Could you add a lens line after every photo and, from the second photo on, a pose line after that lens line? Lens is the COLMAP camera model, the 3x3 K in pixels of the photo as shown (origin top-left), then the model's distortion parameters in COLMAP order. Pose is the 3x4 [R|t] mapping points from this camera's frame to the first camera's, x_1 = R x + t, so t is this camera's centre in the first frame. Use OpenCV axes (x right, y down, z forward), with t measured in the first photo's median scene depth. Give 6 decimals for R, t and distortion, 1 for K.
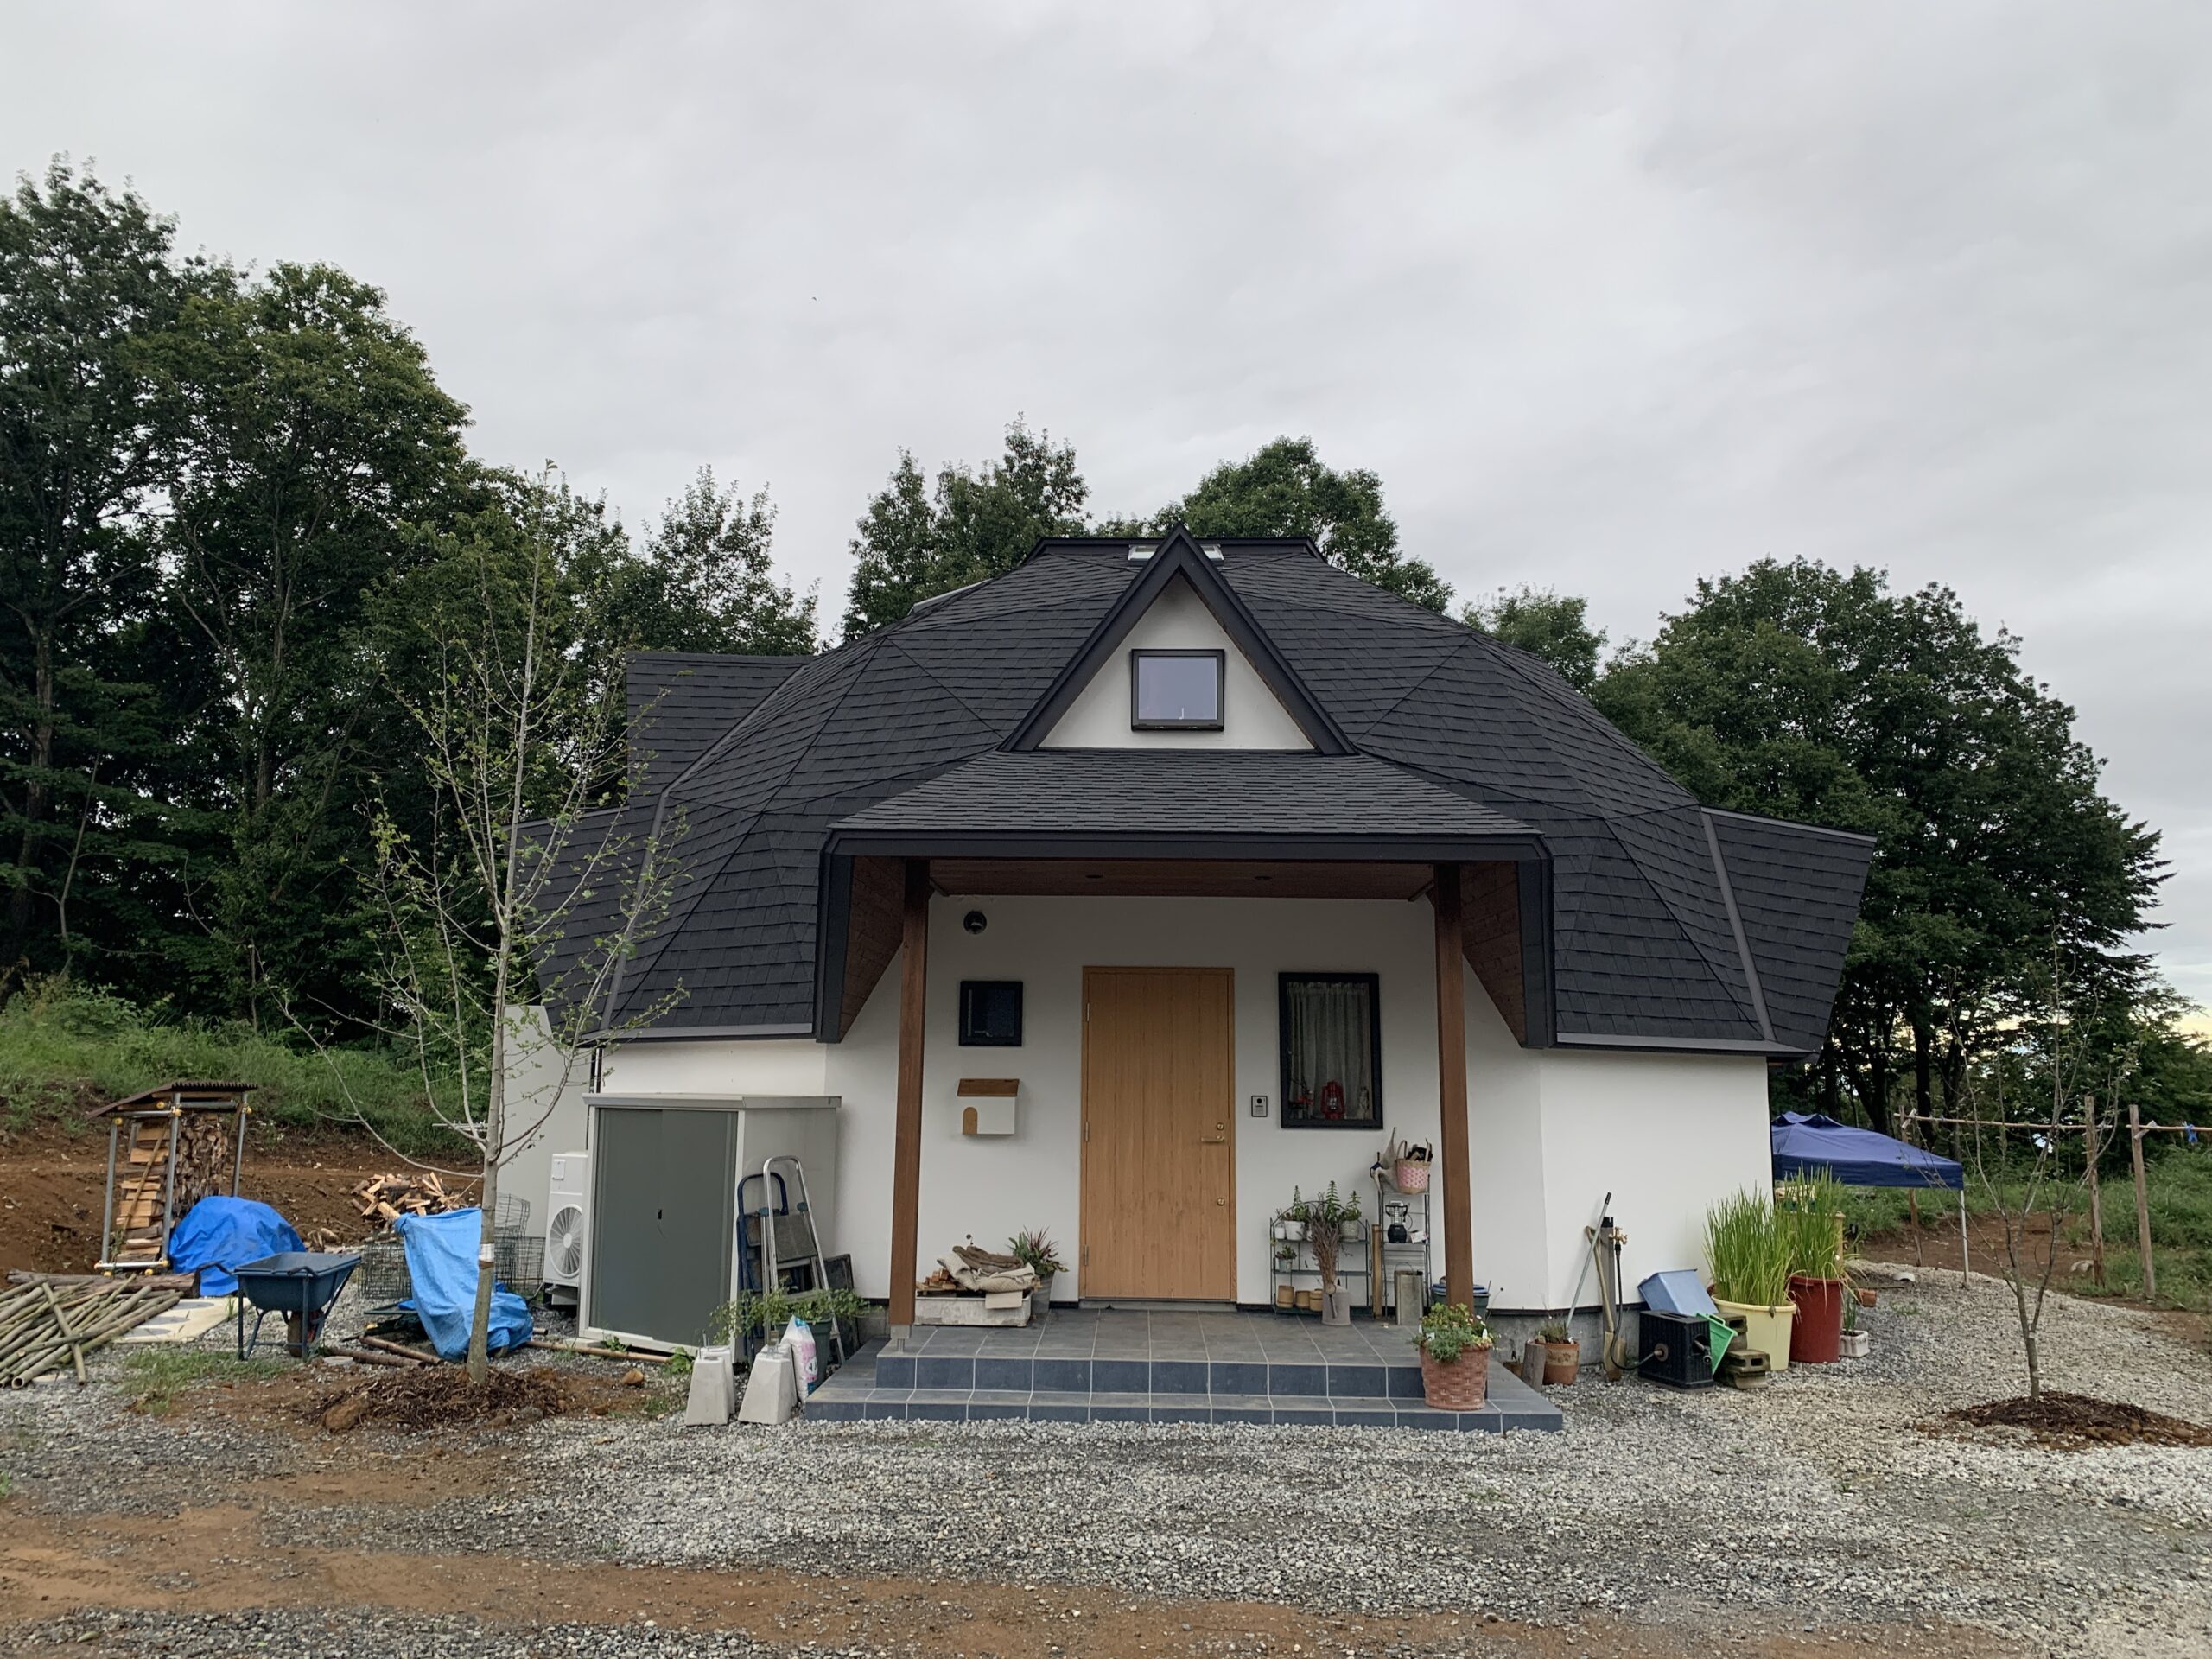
lens RADIAL K [[1673.6, 0, 1106.0], [0, 1673.6, 829.5], [0, 0, 1]] dist [0.107399, -0.165975]
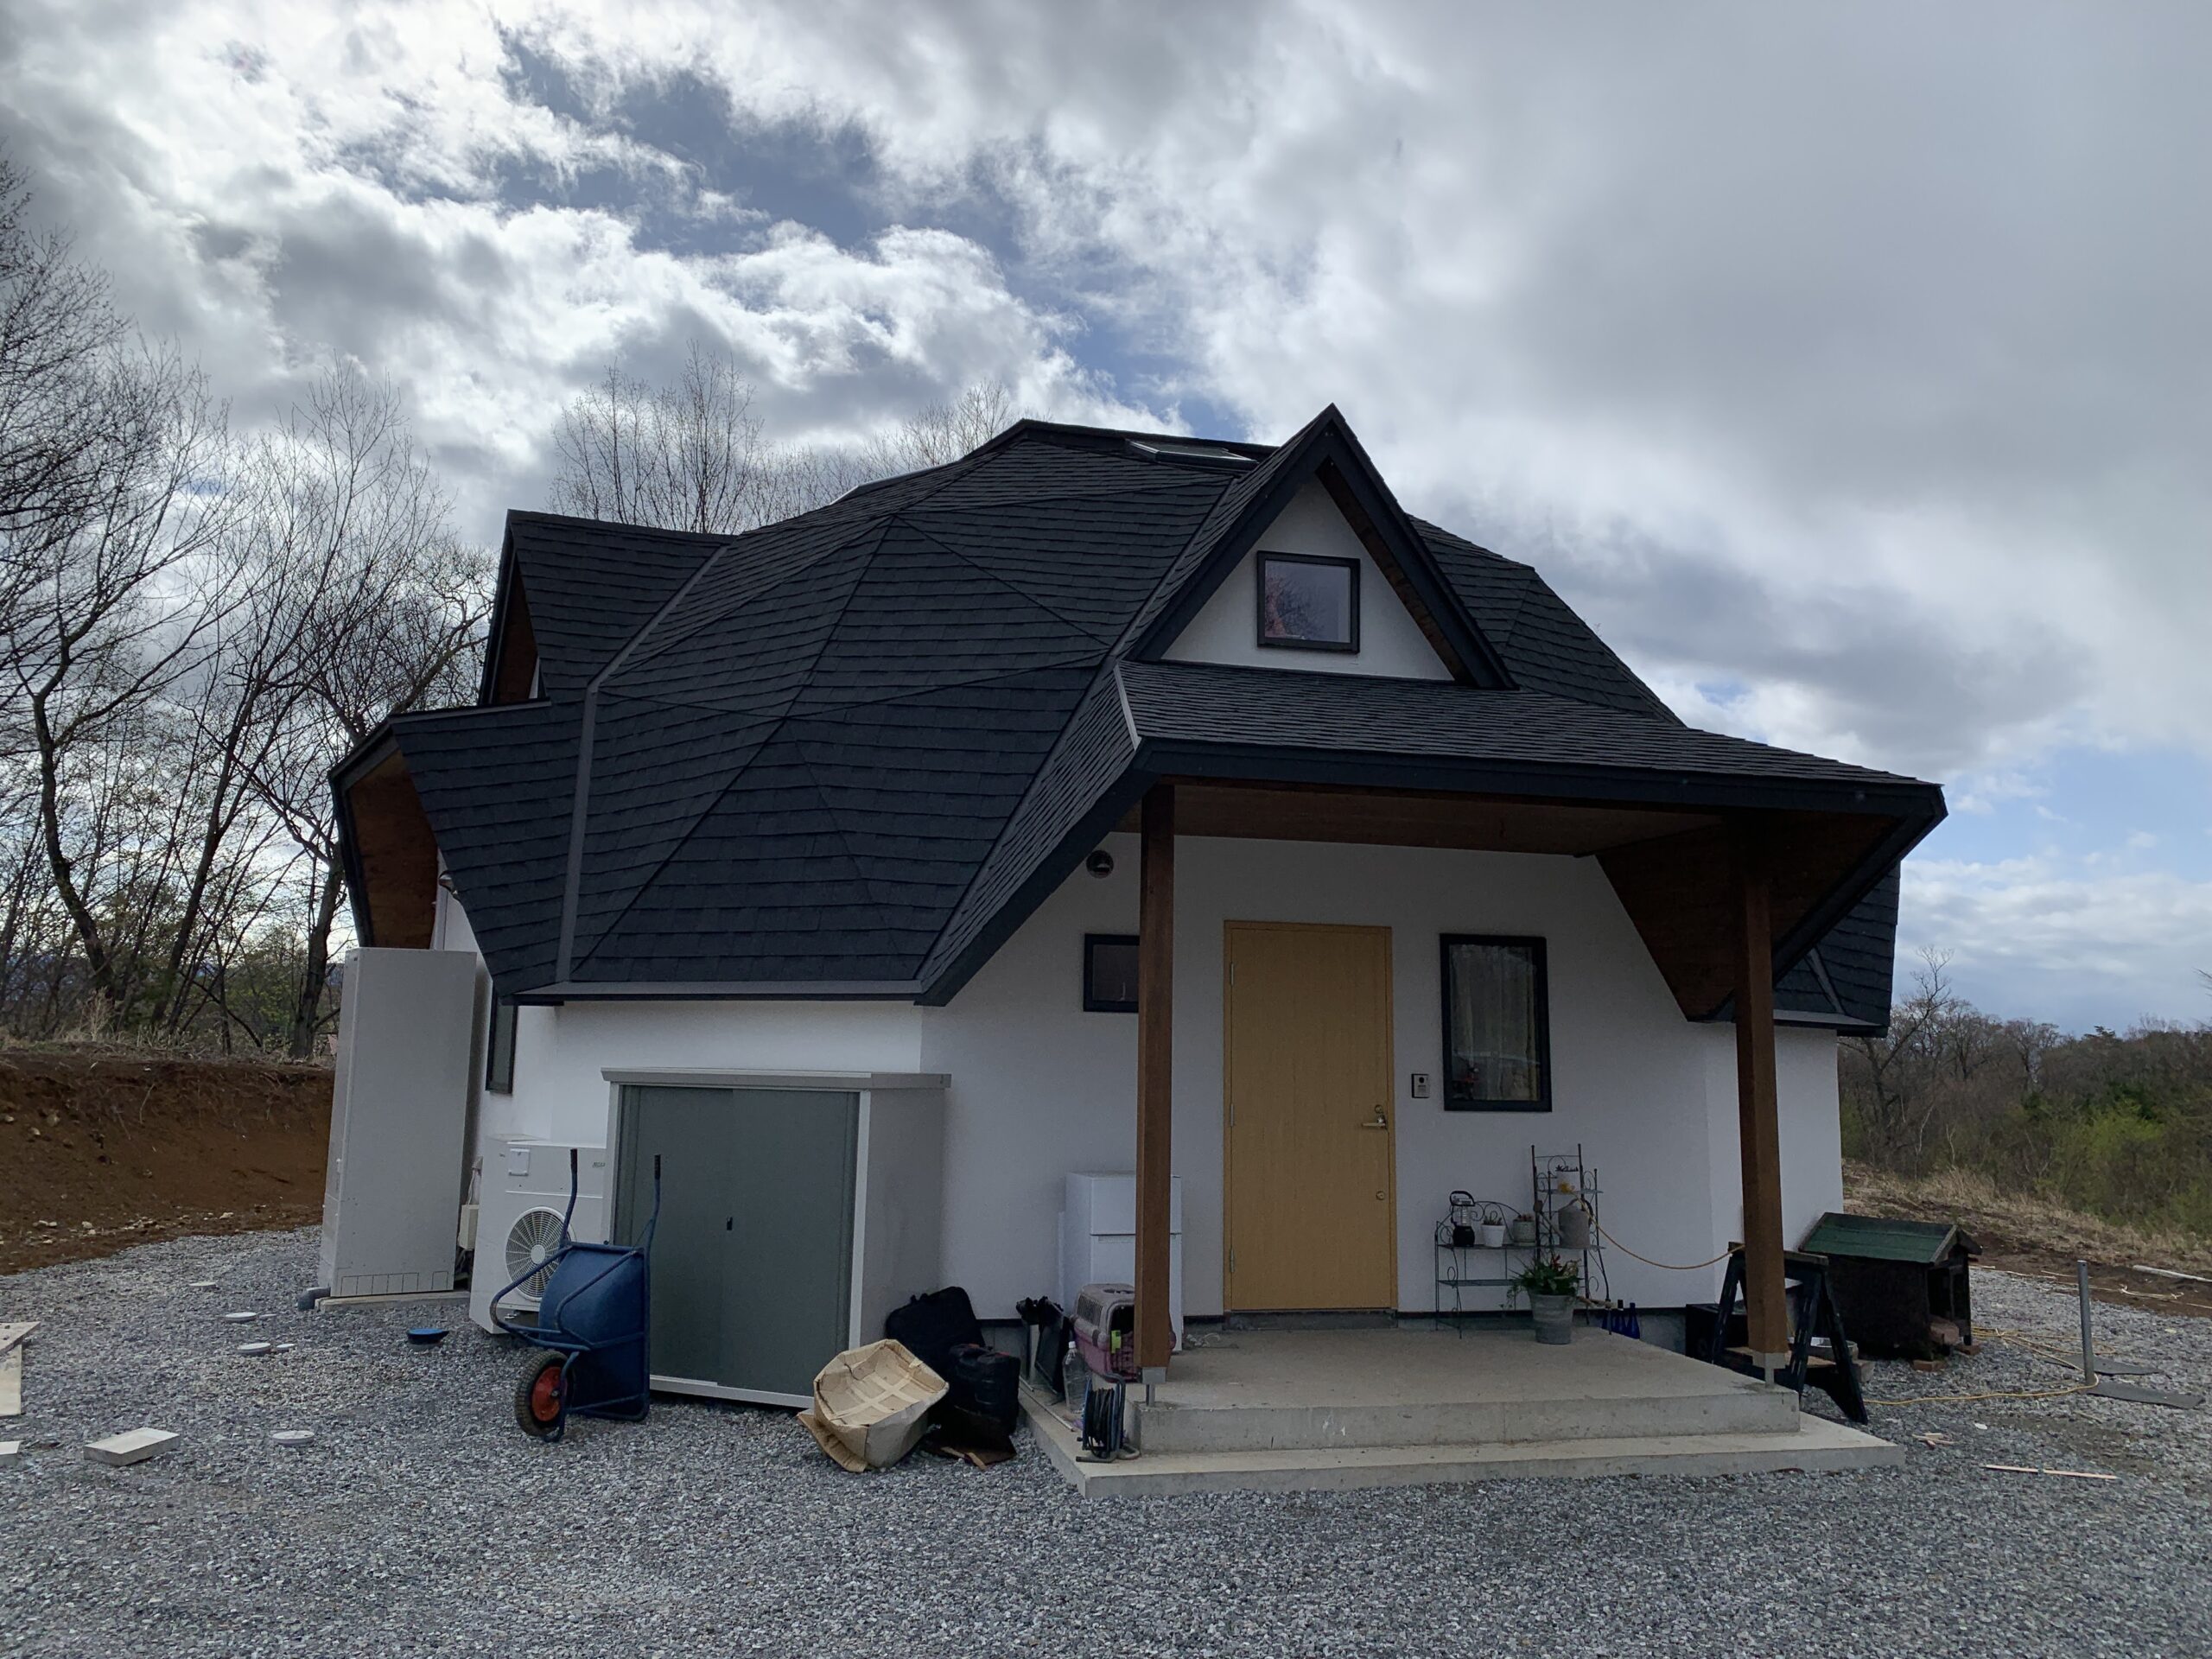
lens RADIAL K [[1682.2, 0, 1100.0], [0, 1682.2, 809.4], [0, 0, 1]] dist [0.083646, -0.081577]
pose [[0.963974, 0.042473, 0.262583, -0.291004], [-0.047706, 0.998769, 0.013583, 0.016842], [-0.261683, -0.025621, 0.964814, 0.192139]]
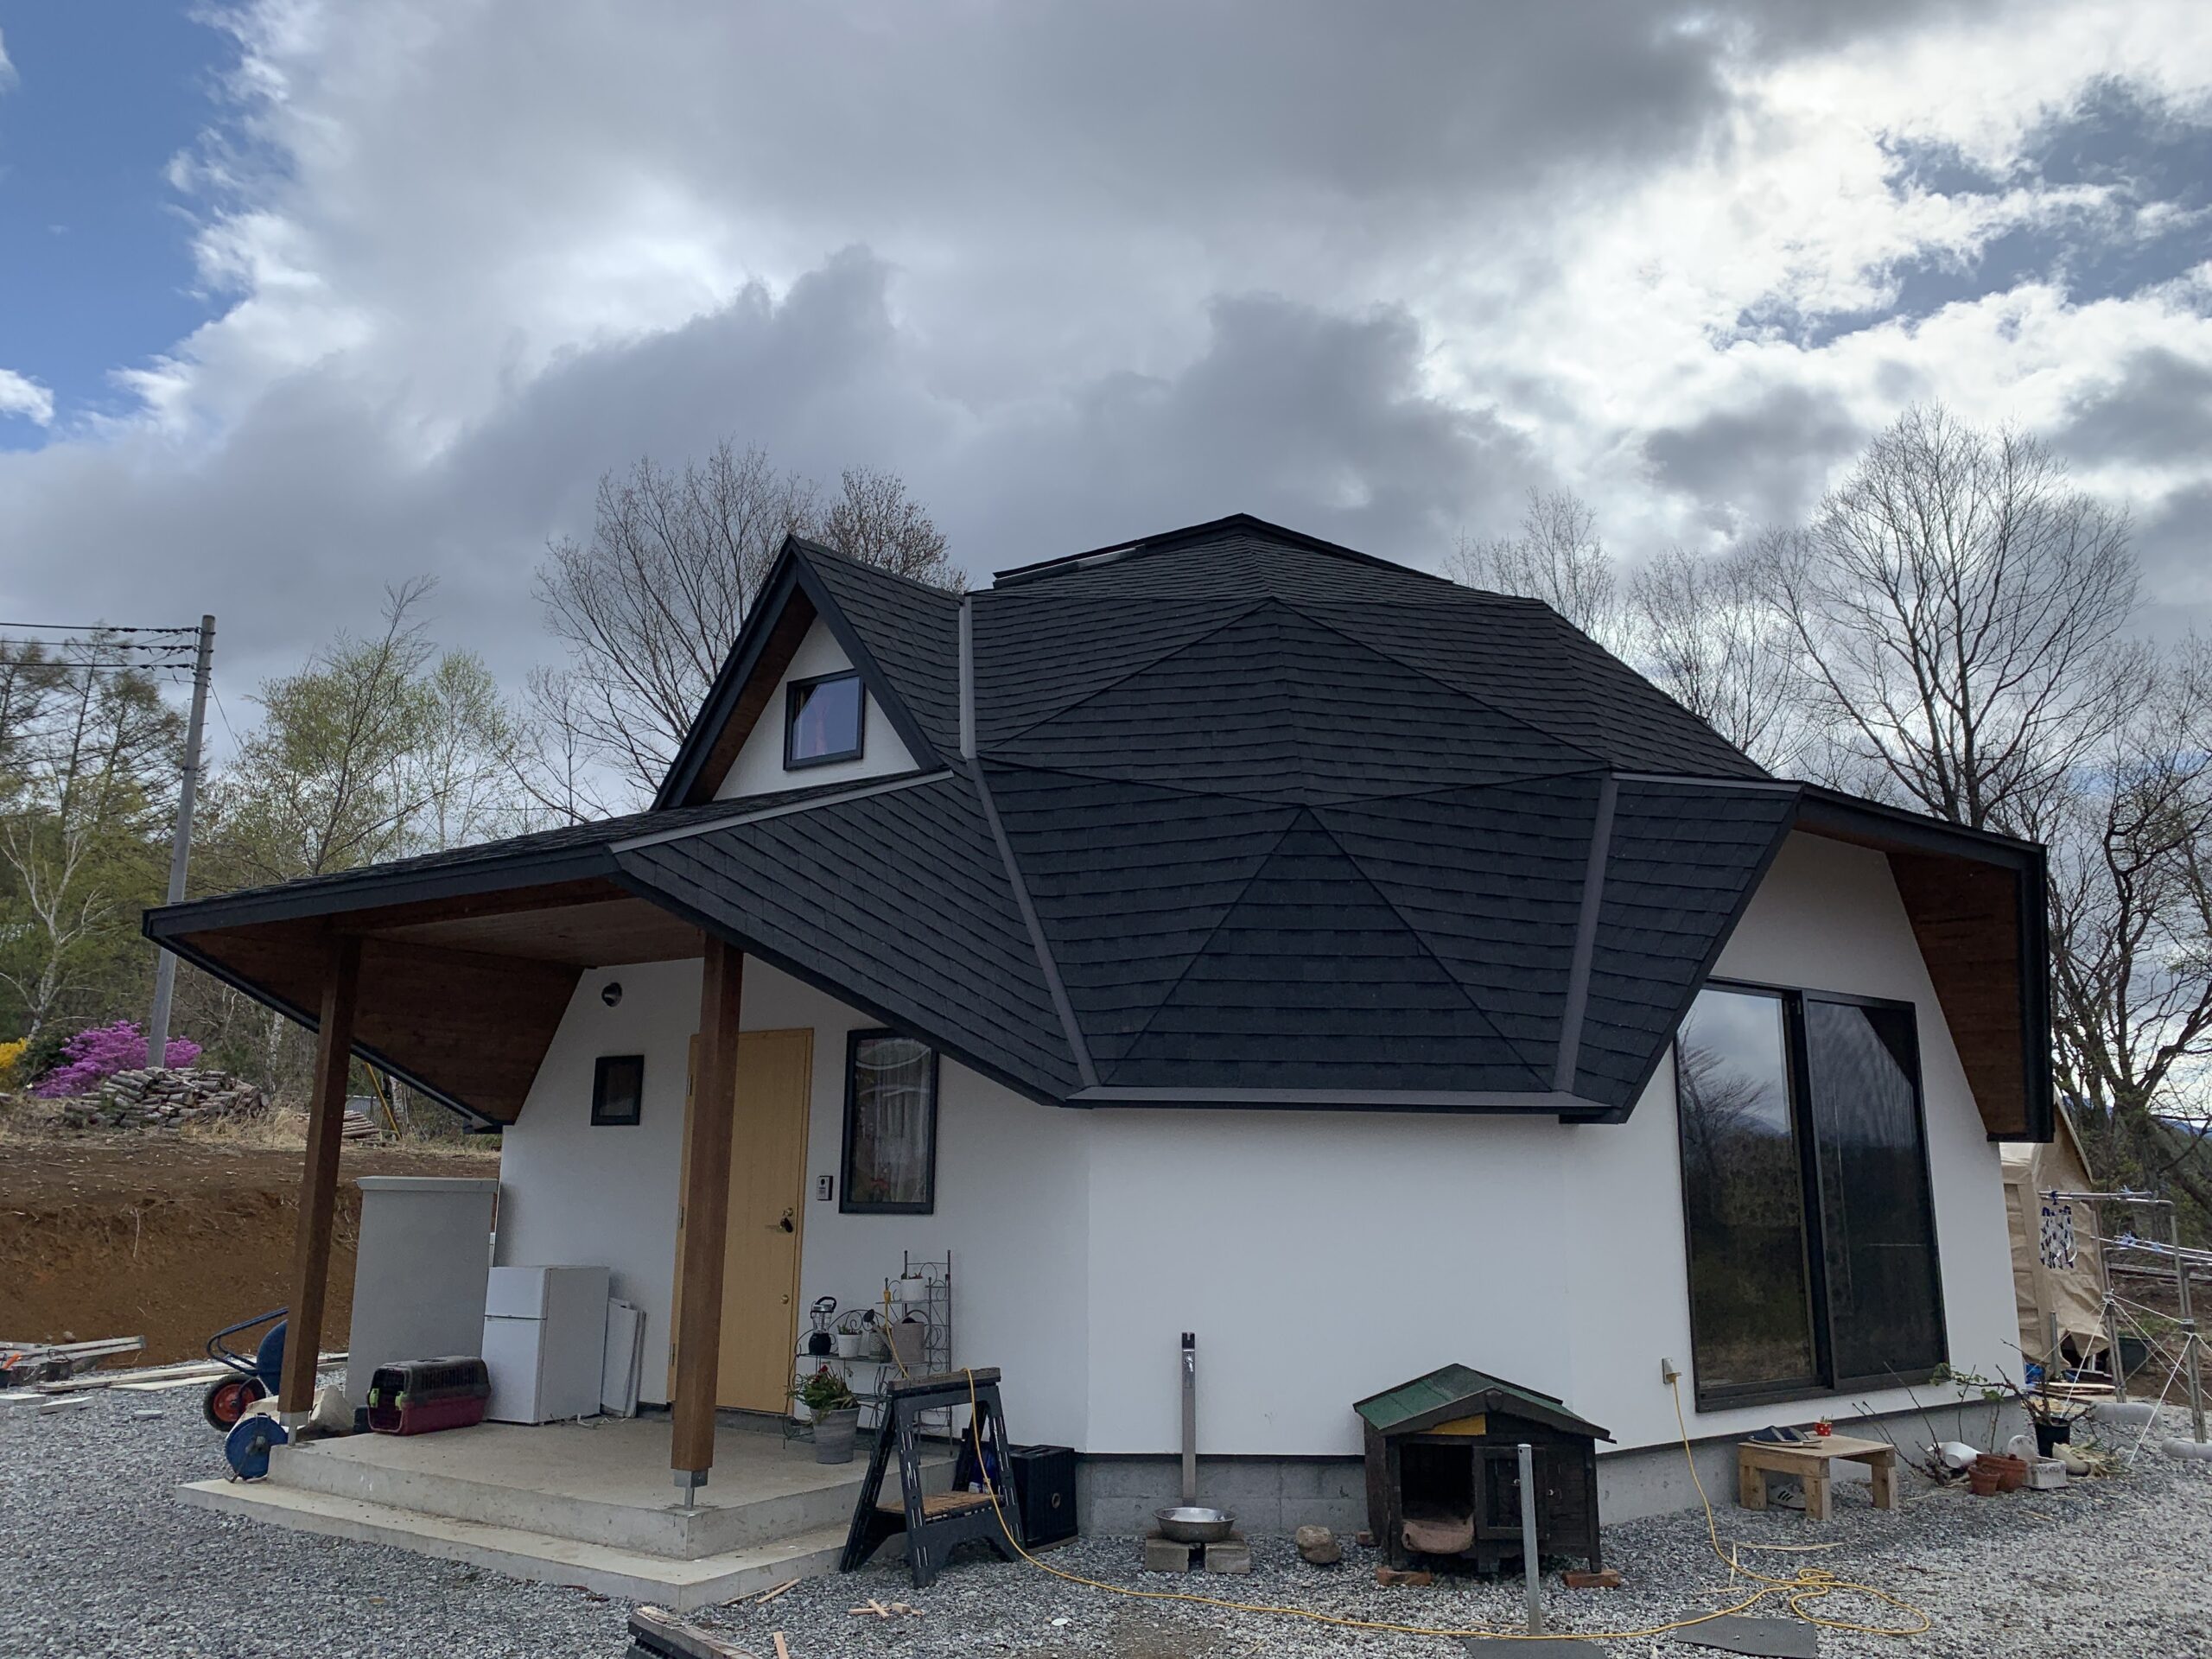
lens RADIAL K [[1752.2, 0, 1106.0], [0, 1752.2, 829.5], [0, 0, 1]] dist [0.180699, -0.293773]
pose [[0.846139, -0.110338, -0.521416, 0.668870], [0.081179, 0.993602, -0.078523, 0.062829], [0.526744, 0.024114, 0.849682, 0.292121]]
